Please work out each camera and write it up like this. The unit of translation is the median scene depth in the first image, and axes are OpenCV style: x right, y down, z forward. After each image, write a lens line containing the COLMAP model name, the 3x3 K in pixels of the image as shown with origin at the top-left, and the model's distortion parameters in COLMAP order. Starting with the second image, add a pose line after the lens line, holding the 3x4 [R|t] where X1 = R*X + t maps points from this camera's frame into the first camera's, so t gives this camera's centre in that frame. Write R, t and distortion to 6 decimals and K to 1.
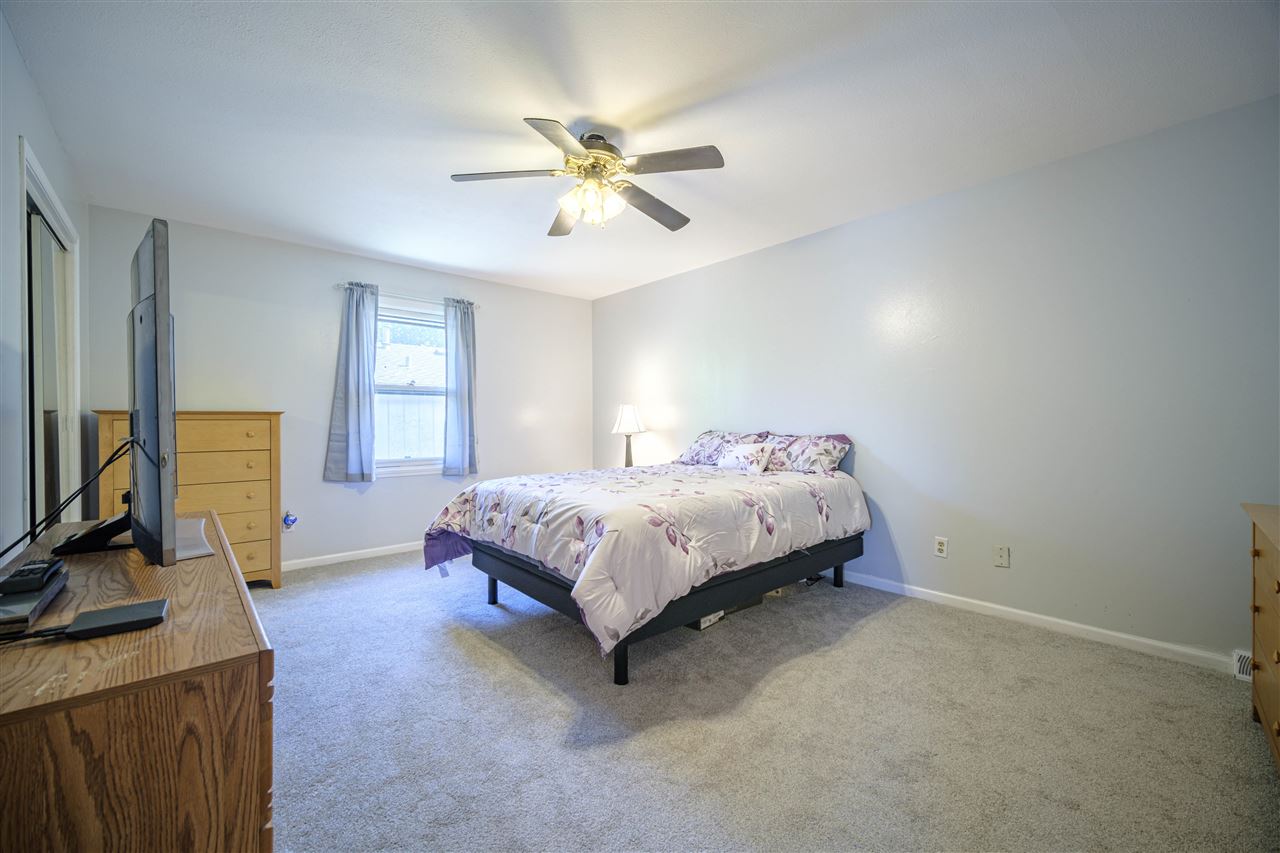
lens RADIAL K [[514.6, 0, 644.5], [0, 514.6, 421.1], [0, 0, 1]] dist [0.000801, -0.000009]
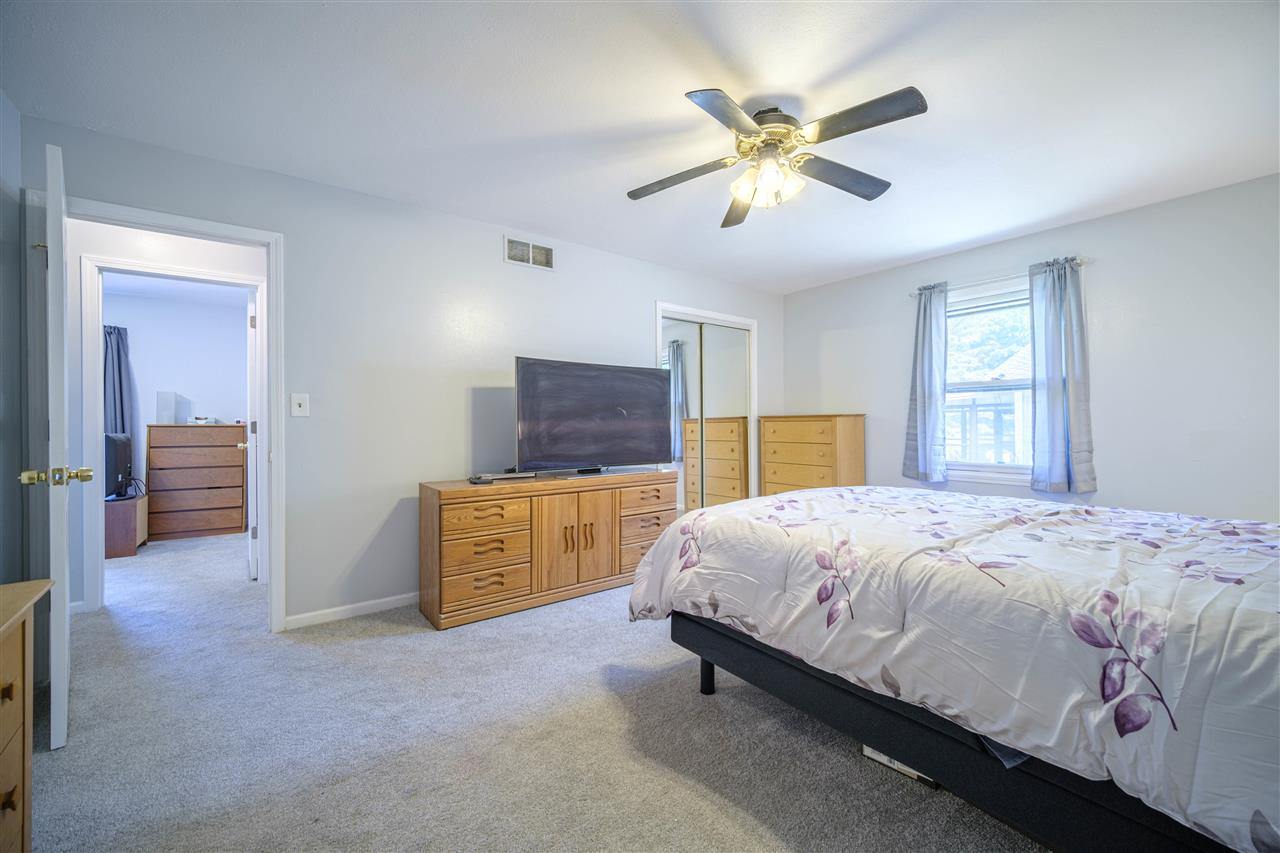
lens RADIAL K [[509.4, 0, 637.6], [0, 509.4, 421.9], [0, 0, 1]] dist [0.000167, 0.000211]
pose [[-0.090129, 0.001297, -0.995929, 0.510773], [0.004278, 0.999990, 0.000915, -0.002546], [0.995921, -0.004178, -0.090133, 0.527801]]
